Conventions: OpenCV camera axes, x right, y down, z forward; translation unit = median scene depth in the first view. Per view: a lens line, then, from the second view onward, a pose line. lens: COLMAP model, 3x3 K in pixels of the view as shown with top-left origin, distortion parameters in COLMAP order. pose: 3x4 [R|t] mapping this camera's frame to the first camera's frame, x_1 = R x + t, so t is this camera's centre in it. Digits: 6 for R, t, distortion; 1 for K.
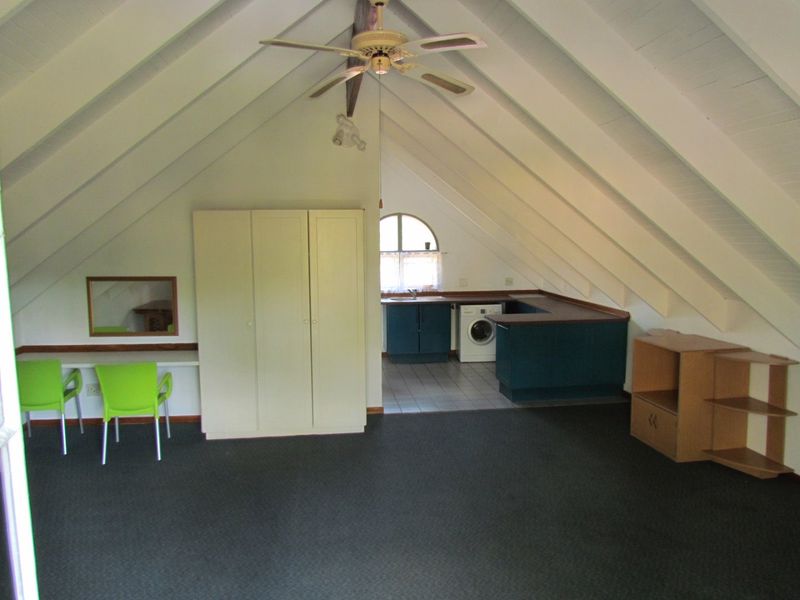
lens RADIAL K [[572.3, 0, 401.6], [0, 572.3, 299.8], [0, 0, 1]] dist [-0.027158, 0.003937]
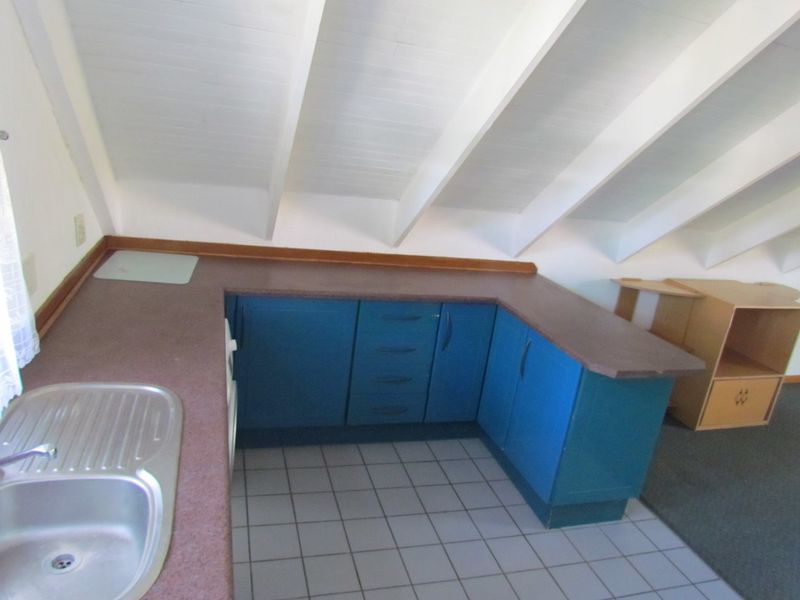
lens RADIAL K [[572.3, 0, 401.6], [0, 572.3, 299.8], [0, 0, 1]] dist [-0.027158, 0.003937]
pose [[-0.163958, -0.302974, 0.938789, -0.108782], [-0.017265, 0.952403, 0.304352, -0.088759], [-0.986316, 0.033693, -0.161385, 0.919711]]
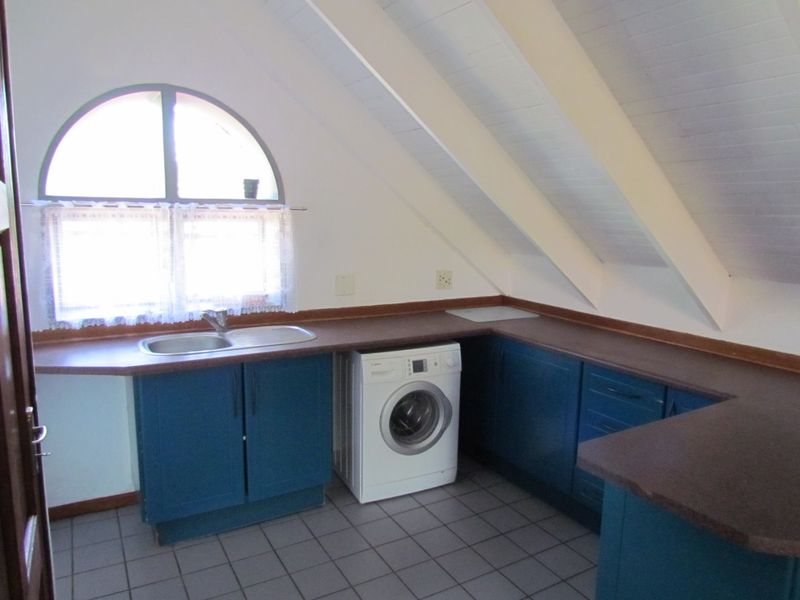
lens RADIAL K [[572.3, 0, 401.6], [0, 572.3, 299.8], [0, 0, 1]] dist [-0.027158, 0.003937]
pose [[0.923422, -0.036585, 0.382039, -0.008143], [0.020435, 0.998721, 0.046247, -0.038484], [-0.383242, -0.034899, 0.922988, 0.631935]]
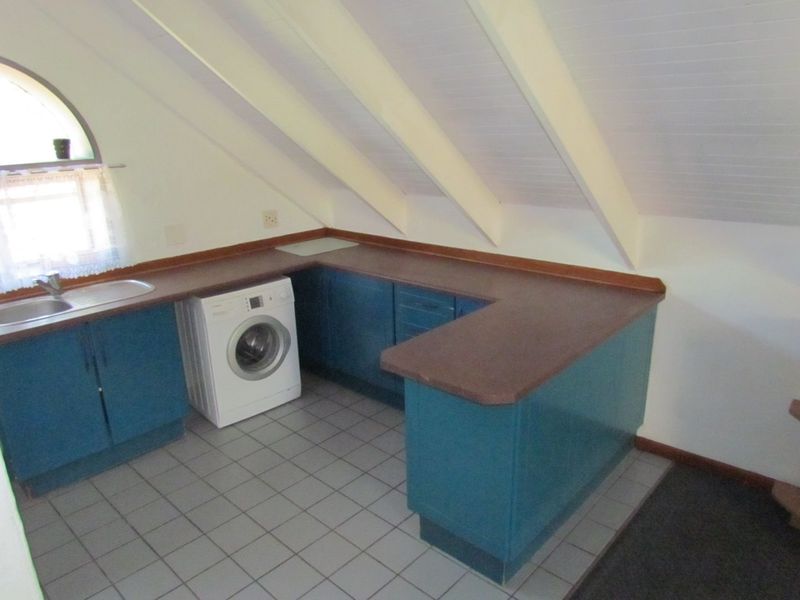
lens RADIAL K [[572.3, 0, 401.6], [0, 572.3, 299.8], [0, 0, 1]] dist [-0.027158, 0.003937]
pose [[0.772967, -0.200226, 0.602023, -0.025011], [0.093144, 0.974427, 0.204492, -0.054705], [-0.627572, -0.101991, 0.771849, 0.582607]]
